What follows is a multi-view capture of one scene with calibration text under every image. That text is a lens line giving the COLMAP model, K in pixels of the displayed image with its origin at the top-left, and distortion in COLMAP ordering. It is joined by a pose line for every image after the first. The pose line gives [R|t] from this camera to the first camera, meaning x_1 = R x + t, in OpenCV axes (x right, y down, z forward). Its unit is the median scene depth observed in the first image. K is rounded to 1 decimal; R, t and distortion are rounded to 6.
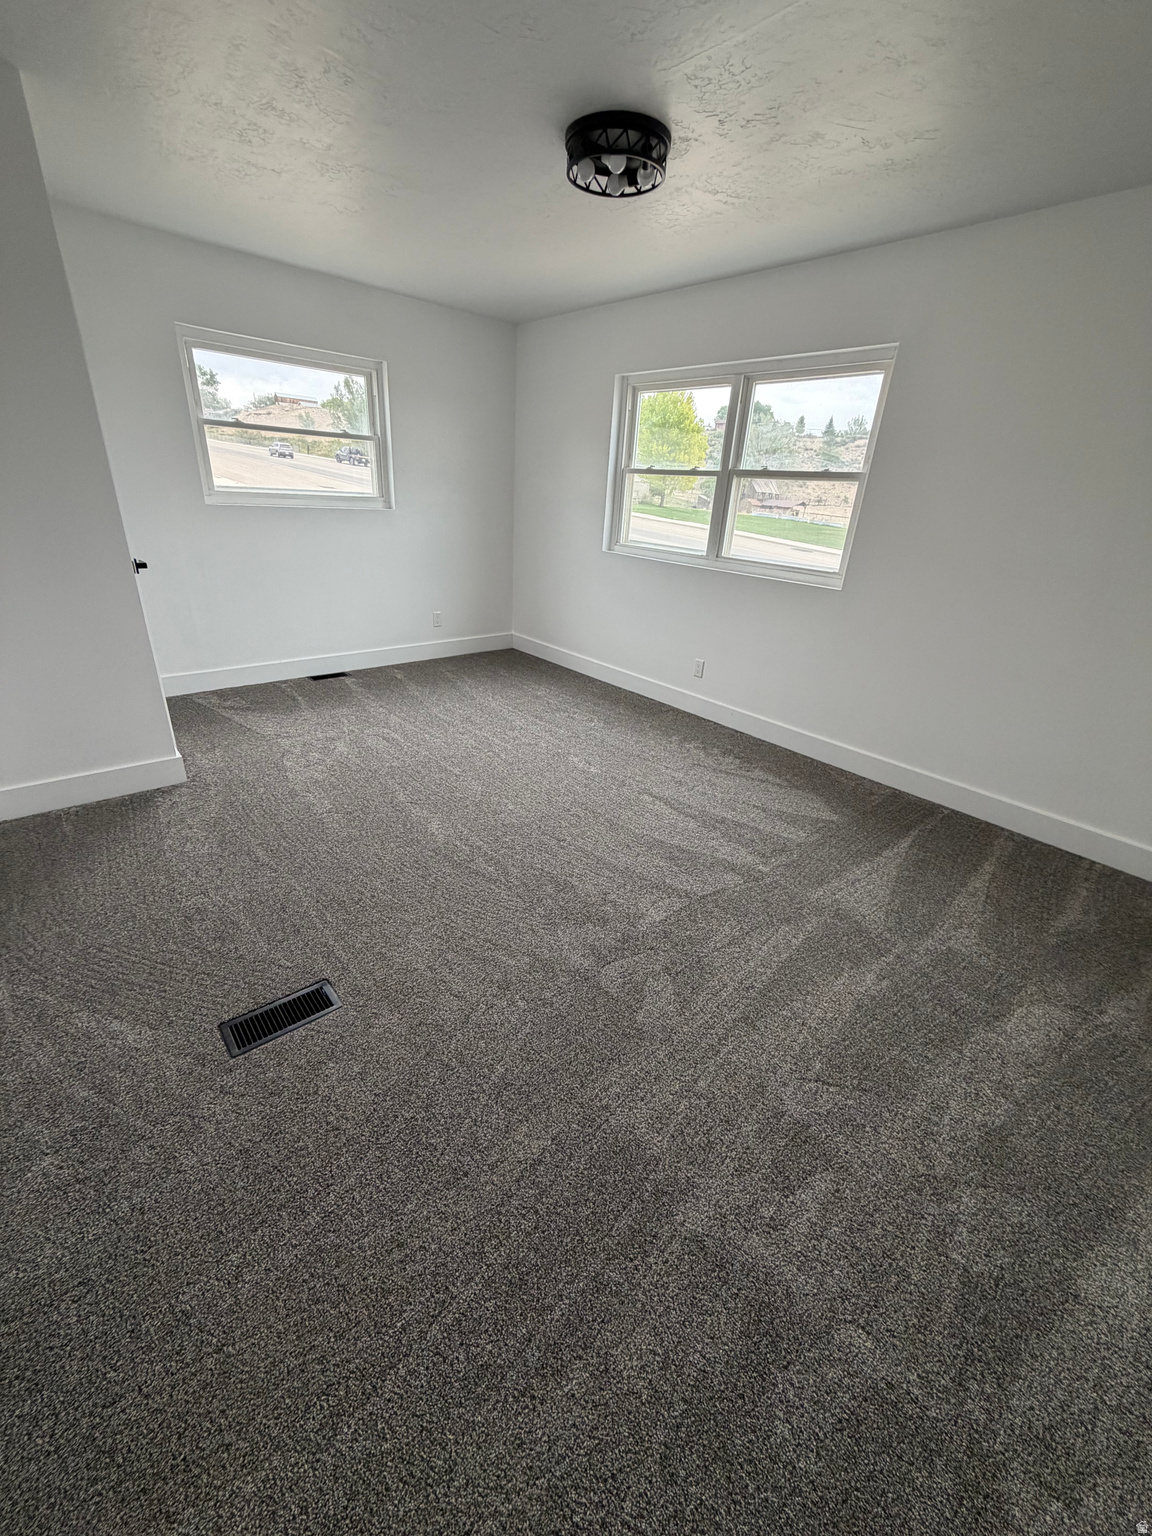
lens RADIAL K [[606.9, 0, 571.5], [0, 606.9, 766.6], [0, 0, 1]] dist [-0.000107, 0.000004]
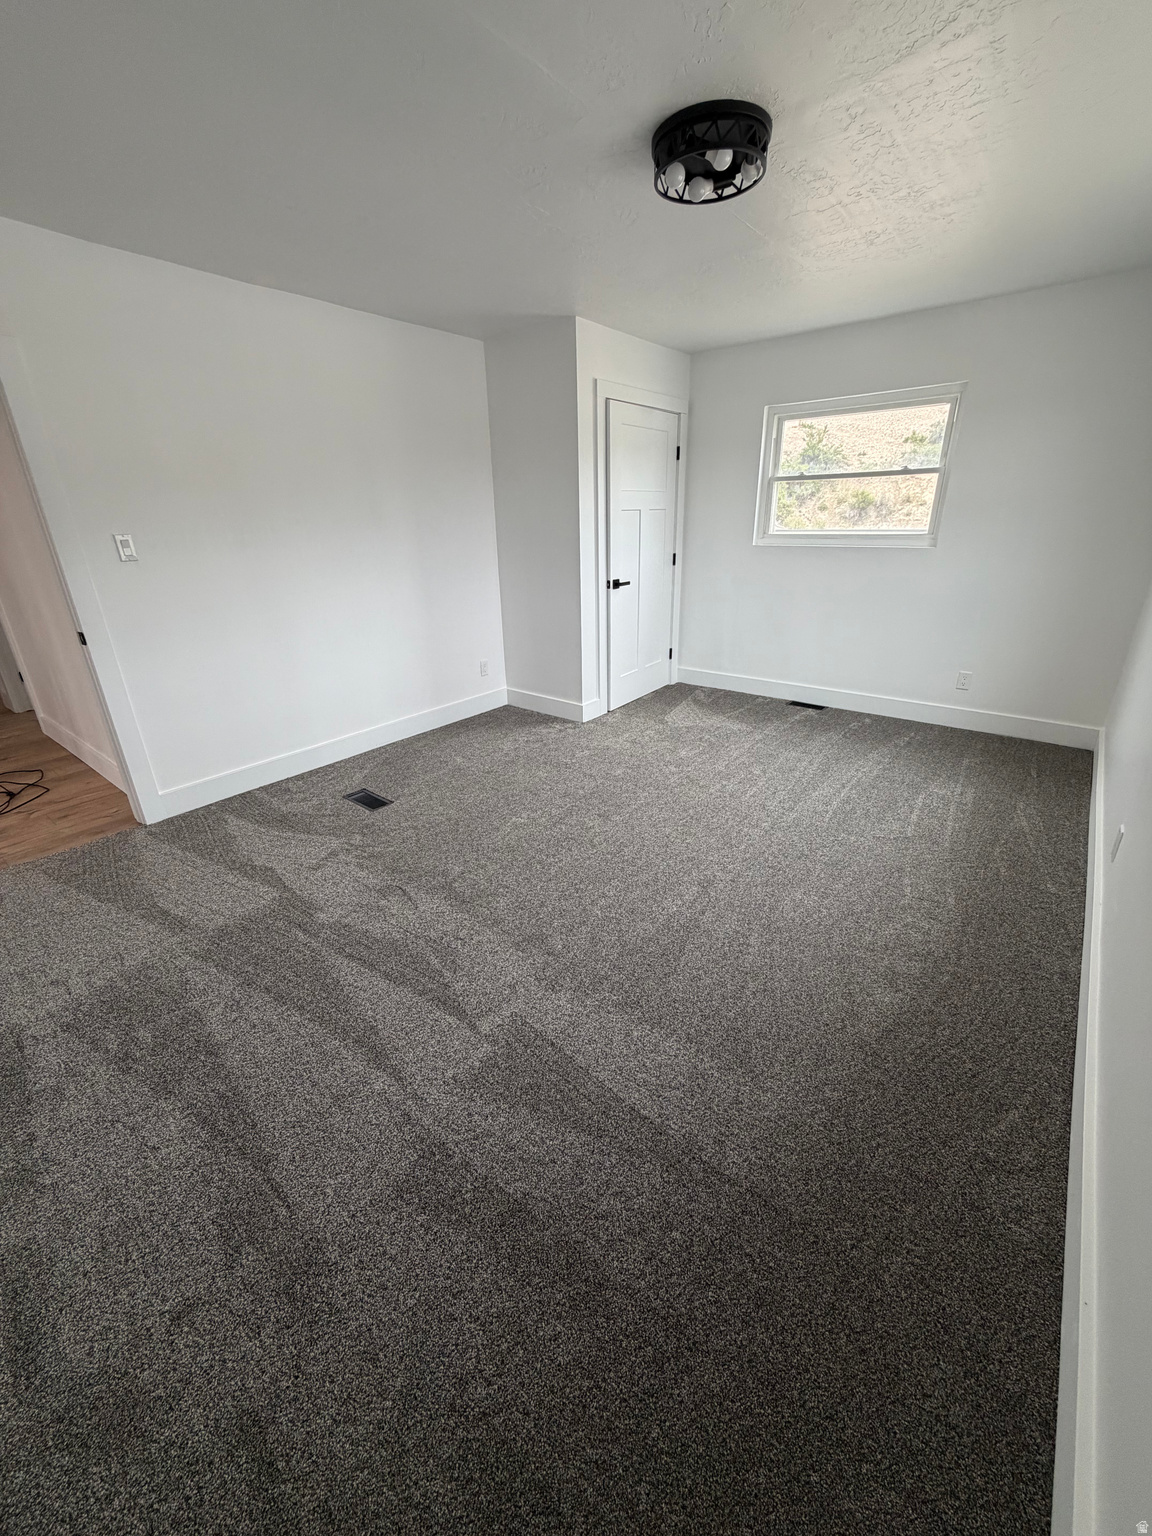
lens RADIAL K [[606.9, 0, 571.5], [0, 606.9, 766.6], [0, 0, 1]] dist [-0.000107, 0.000004]
pose [[0.140266, 0.315035, -0.938658, 0.608566], [-0.383547, 0.891298, 0.241826, -0.169030], [0.912807, 0.326099, 0.245849, 0.455209]]
